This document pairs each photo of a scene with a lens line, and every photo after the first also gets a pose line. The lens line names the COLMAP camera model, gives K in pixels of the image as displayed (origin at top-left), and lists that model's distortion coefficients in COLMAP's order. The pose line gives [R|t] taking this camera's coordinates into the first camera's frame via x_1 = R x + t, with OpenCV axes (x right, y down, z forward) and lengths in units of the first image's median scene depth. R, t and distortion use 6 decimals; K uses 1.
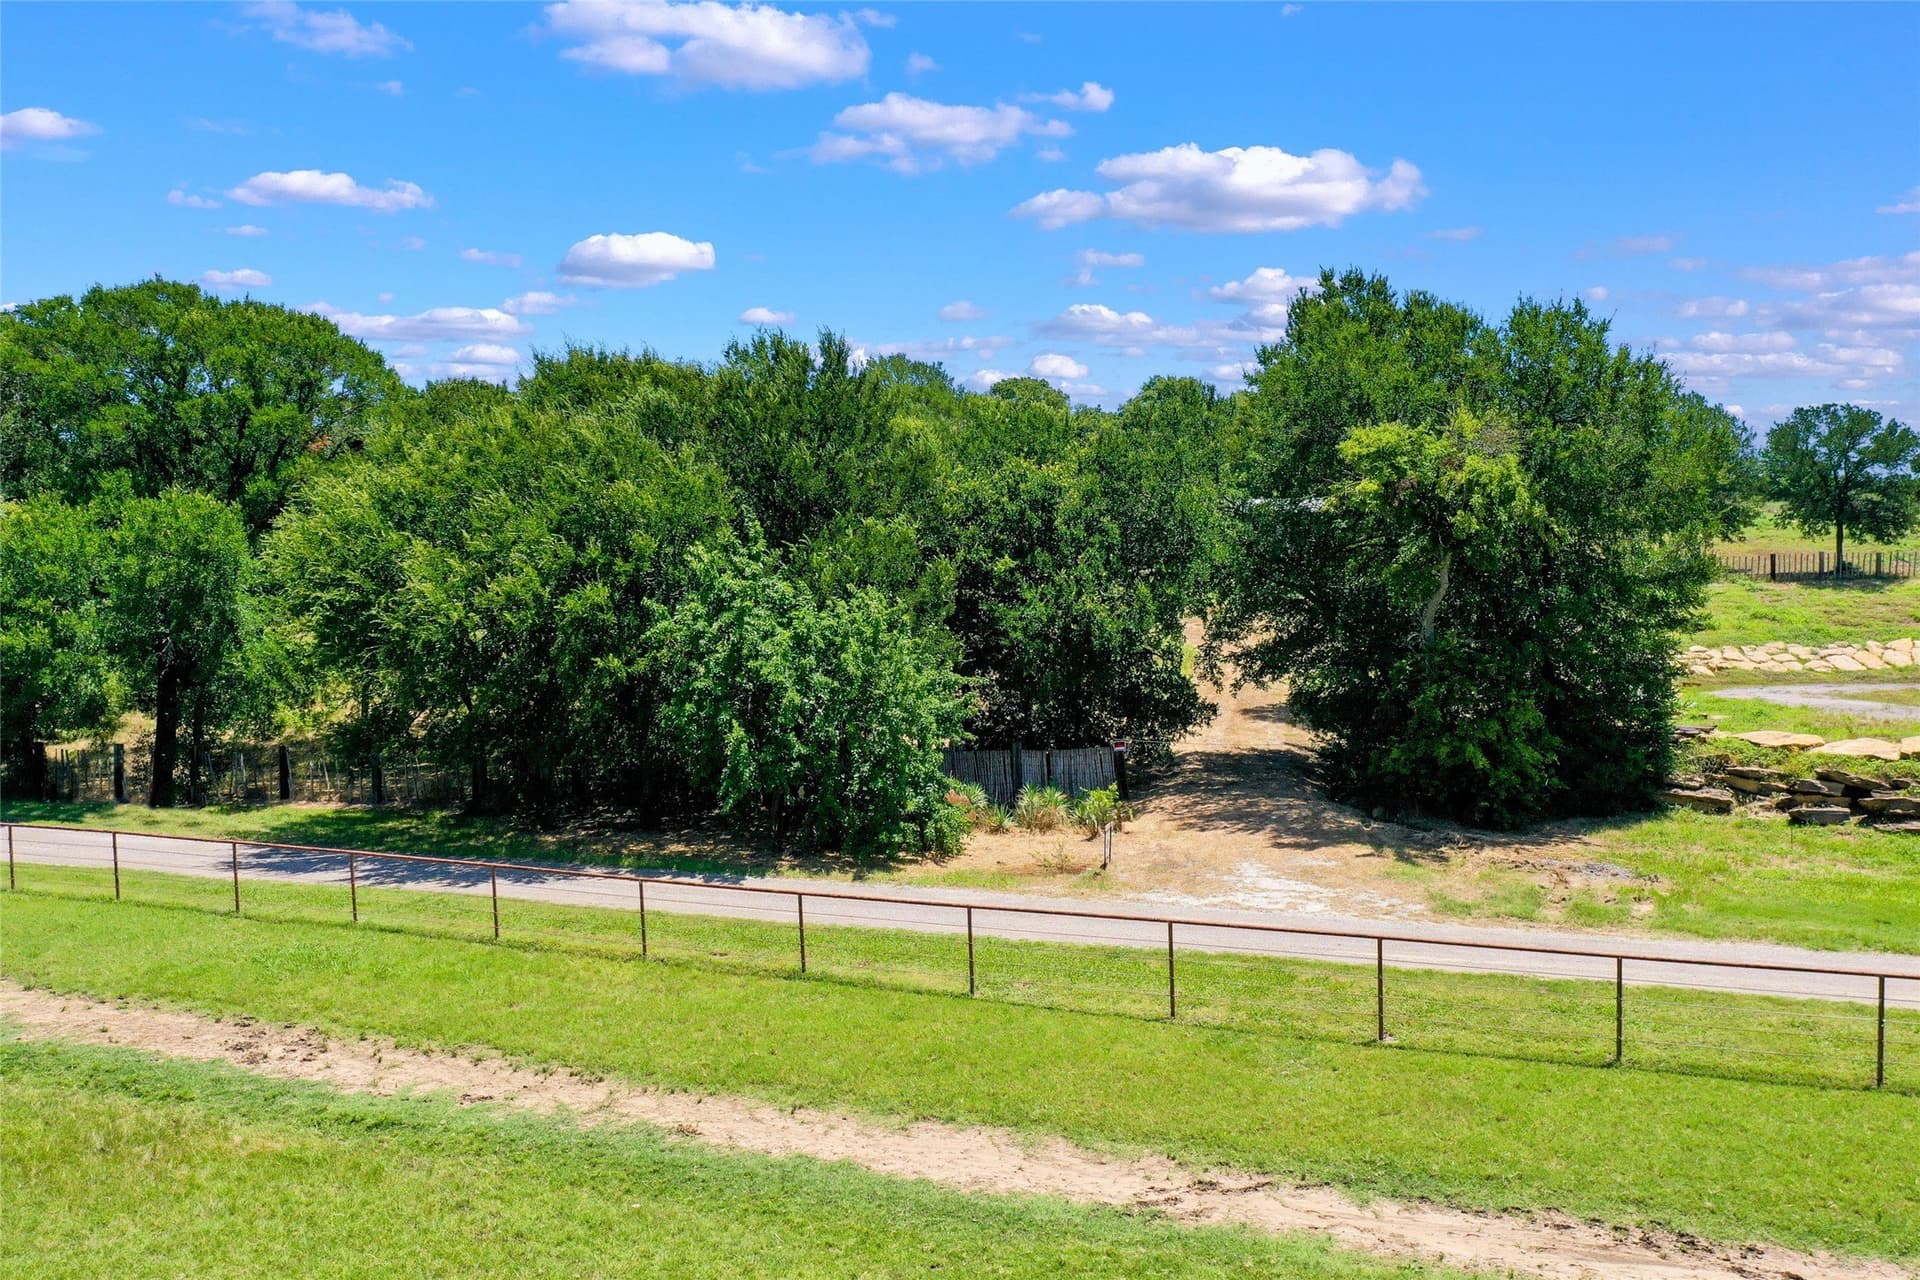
lens RADIAL K [[1521.0, 0, 960.0], [0, 1521.0, 640.0], [0, 0, 1]] dist [0.004132, 0.001130]
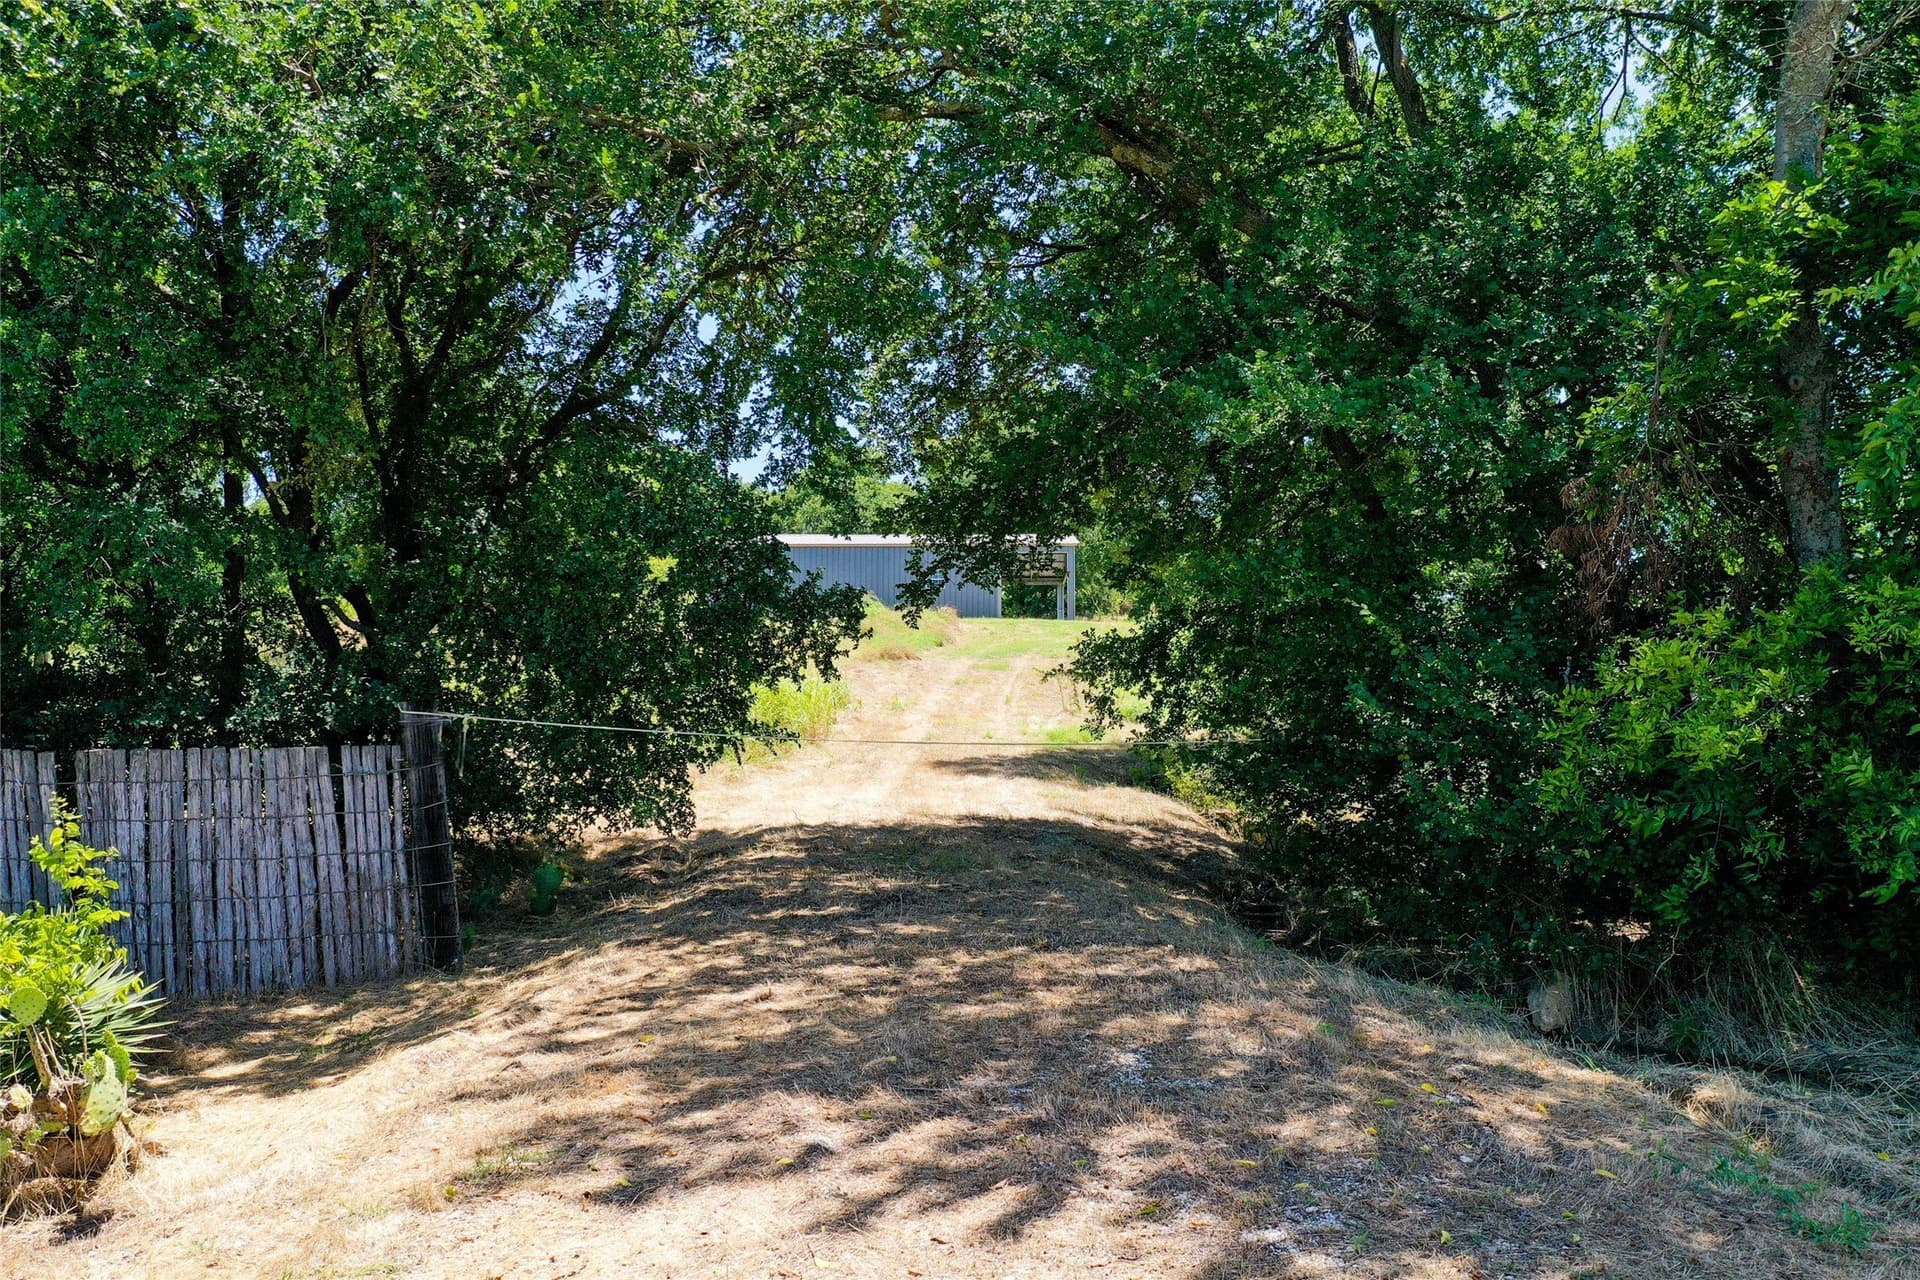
lens RADIAL K [[1521.0, 0, 960.0], [0, 1521.0, 640.0], [0, 0, 1]] dist [0.004132, 0.001130]
pose [[0.979861, 0.028679, 0.197613, 0.143364], [-0.007132, 0.994028, -0.108896, 0.082285], [-0.199555, 0.105294, 0.974213, 0.773987]]
